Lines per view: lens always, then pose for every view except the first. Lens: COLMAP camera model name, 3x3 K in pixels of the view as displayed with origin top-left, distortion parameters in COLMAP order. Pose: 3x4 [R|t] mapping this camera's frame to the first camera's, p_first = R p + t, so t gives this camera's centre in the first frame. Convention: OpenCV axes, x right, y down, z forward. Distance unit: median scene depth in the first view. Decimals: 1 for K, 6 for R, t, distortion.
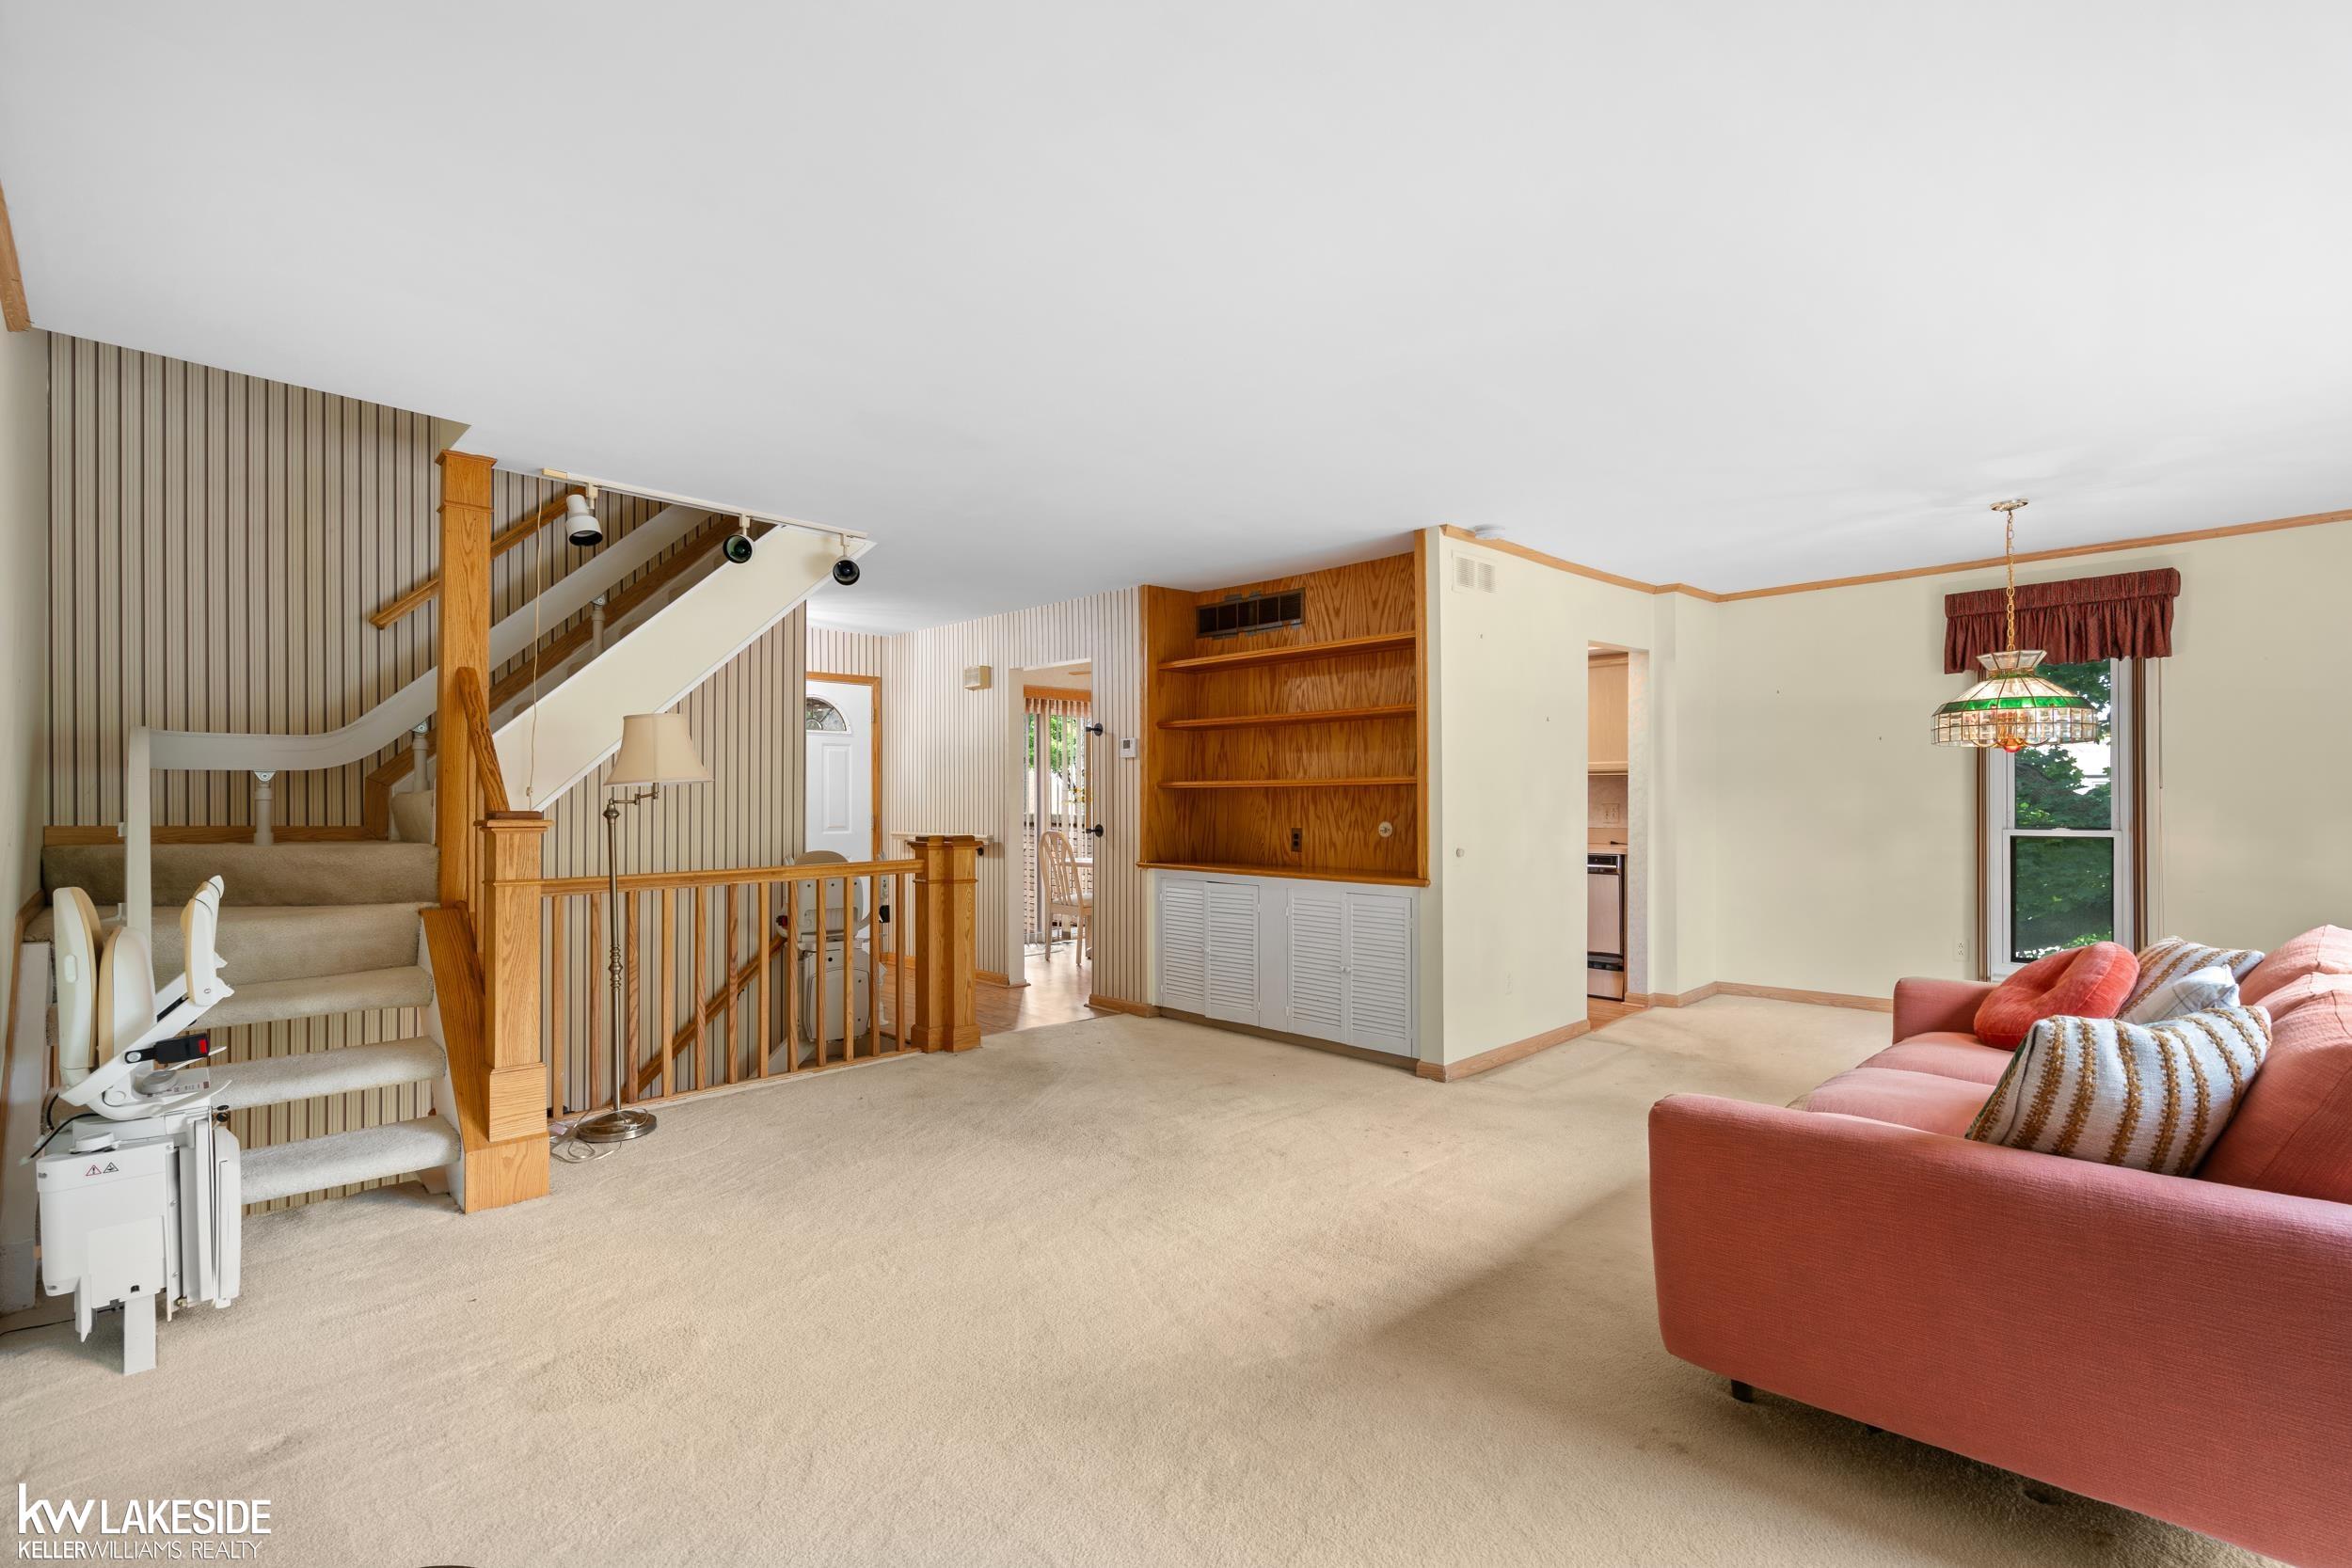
lens RADIAL K [[1057.0, 0, 1180.5], [0, 1057.0, 808.7], [0, 0, 1]] dist [0.000408, 0.000204]
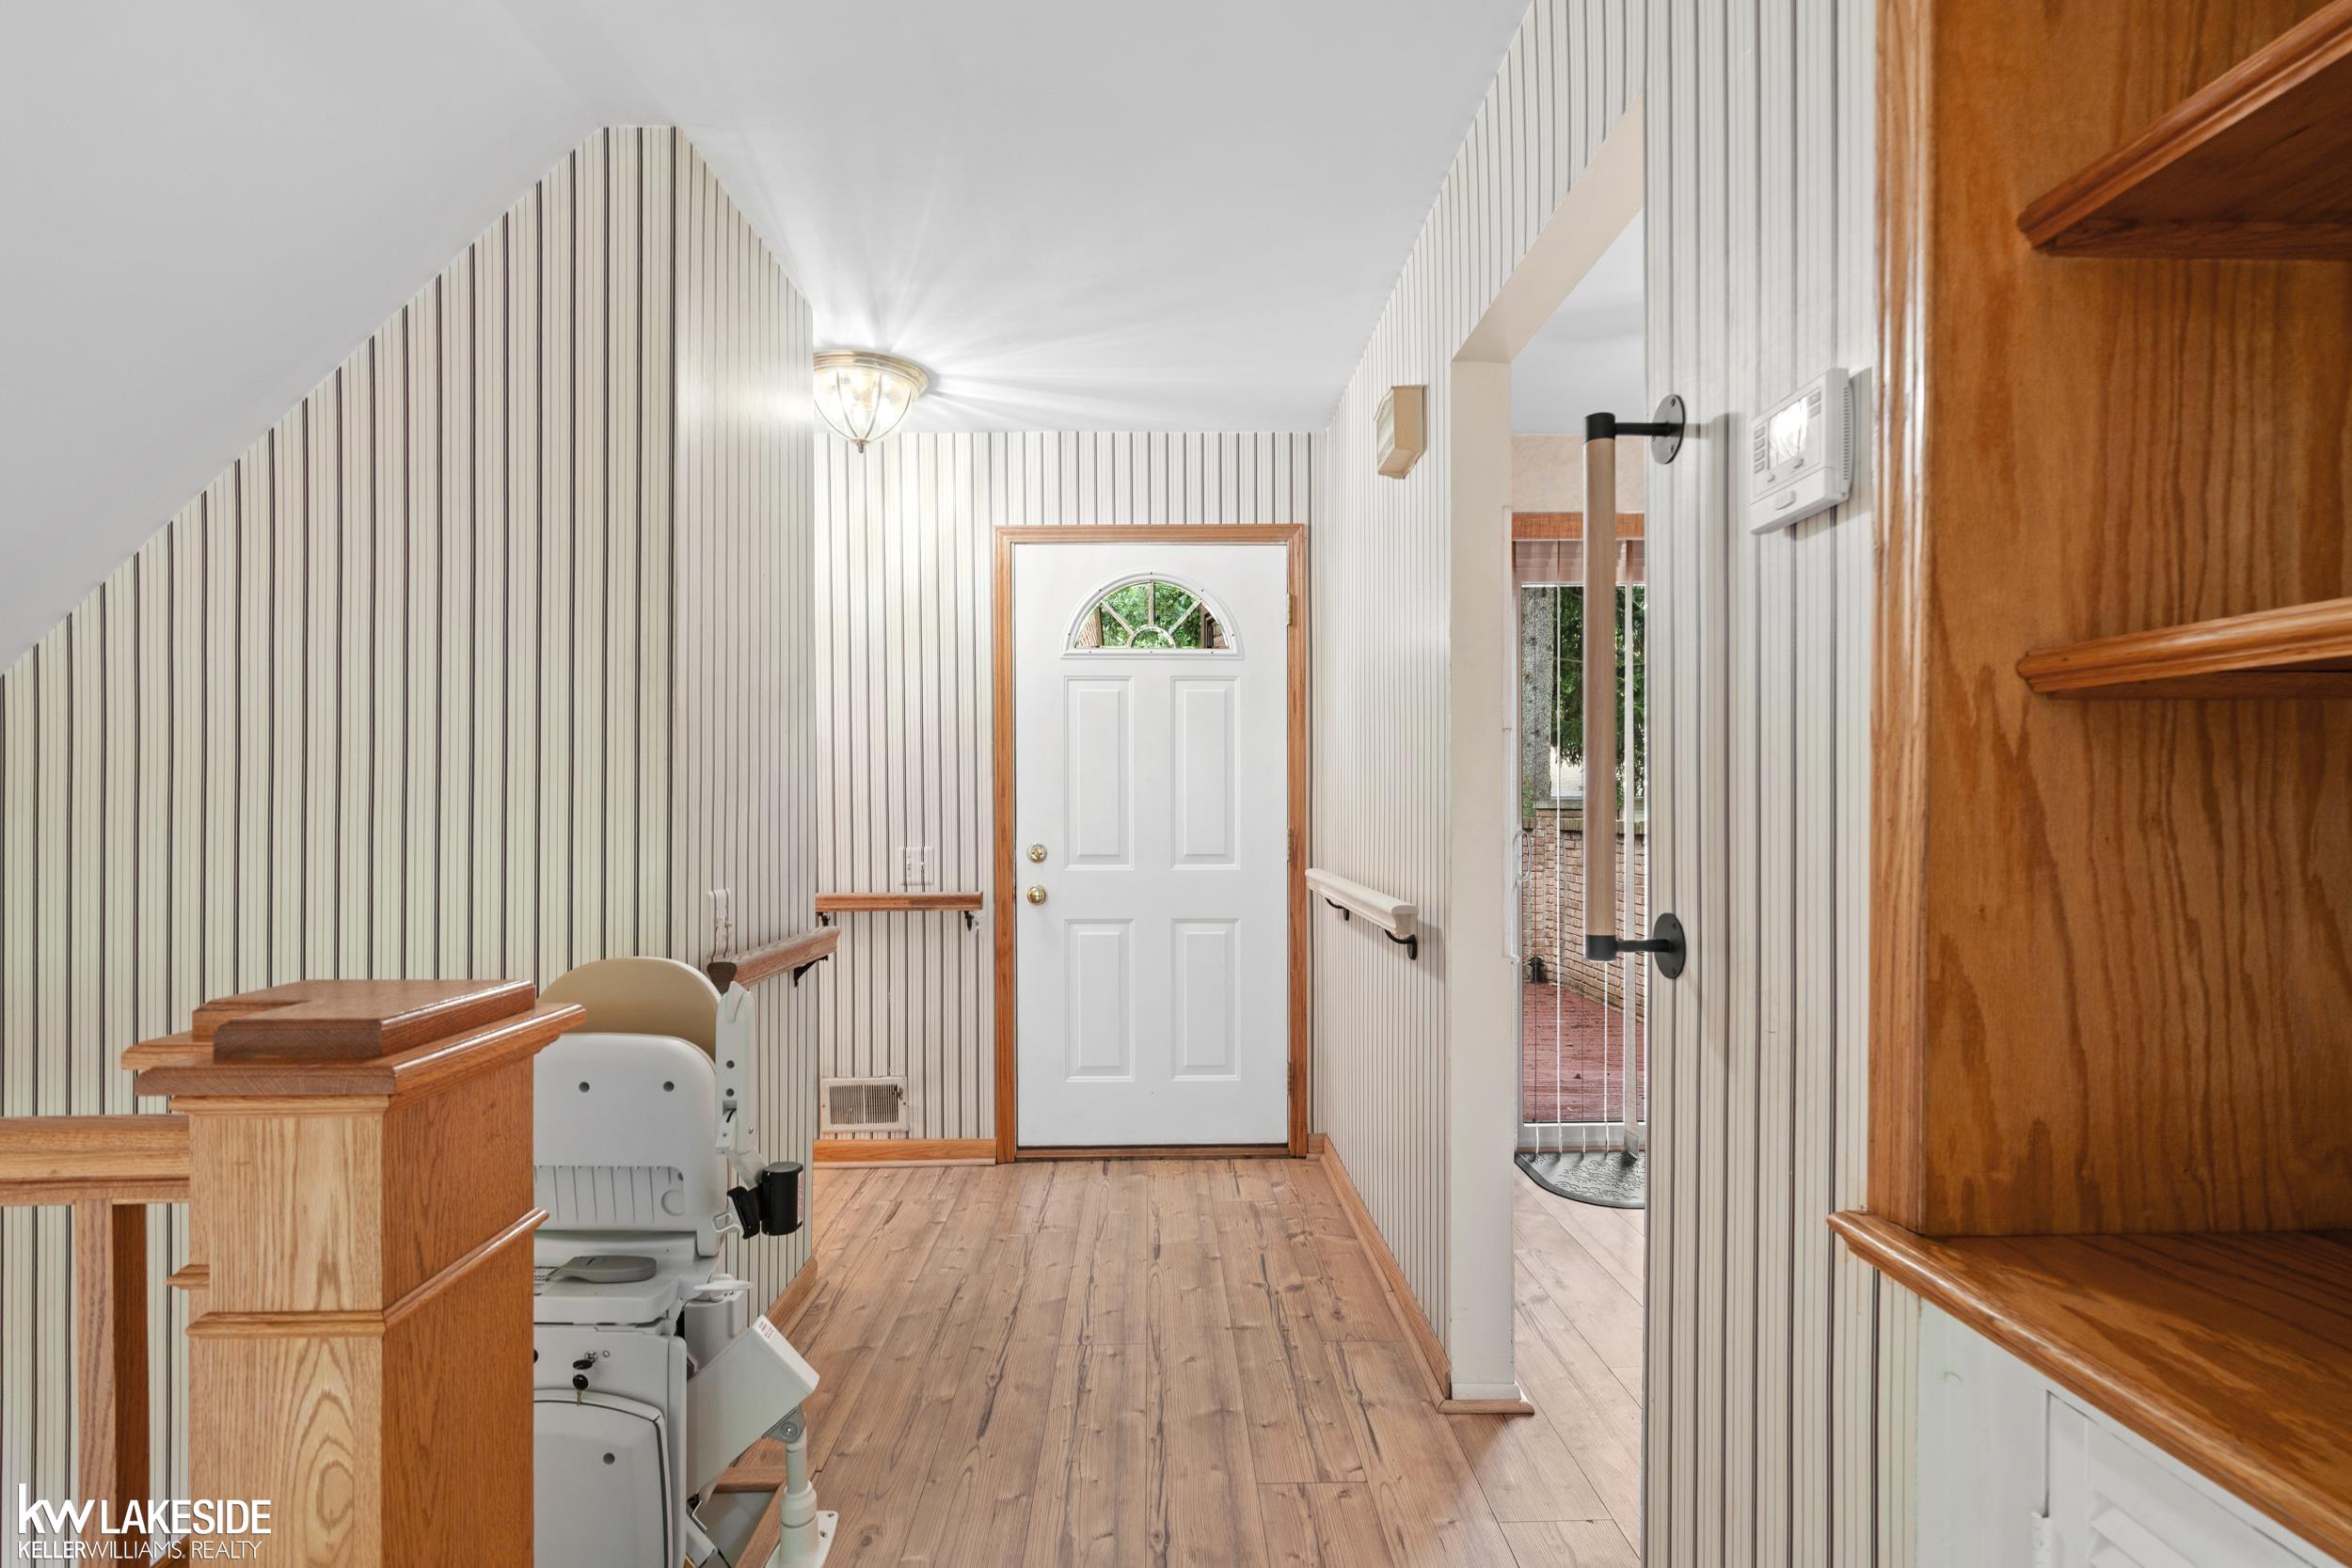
lens RADIAL K [[1057.0, 0, 1180.5], [0, 1057.0, 808.7], [0, 0, 1]] dist [0.000408, 0.000204]
pose [[0.702392, 0.002728, -0.711785, -0.000899], [-0.002897, 0.999995, 0.000974, -0.003424], [0.711784, 0.001378, 0.702397, 0.660229]]
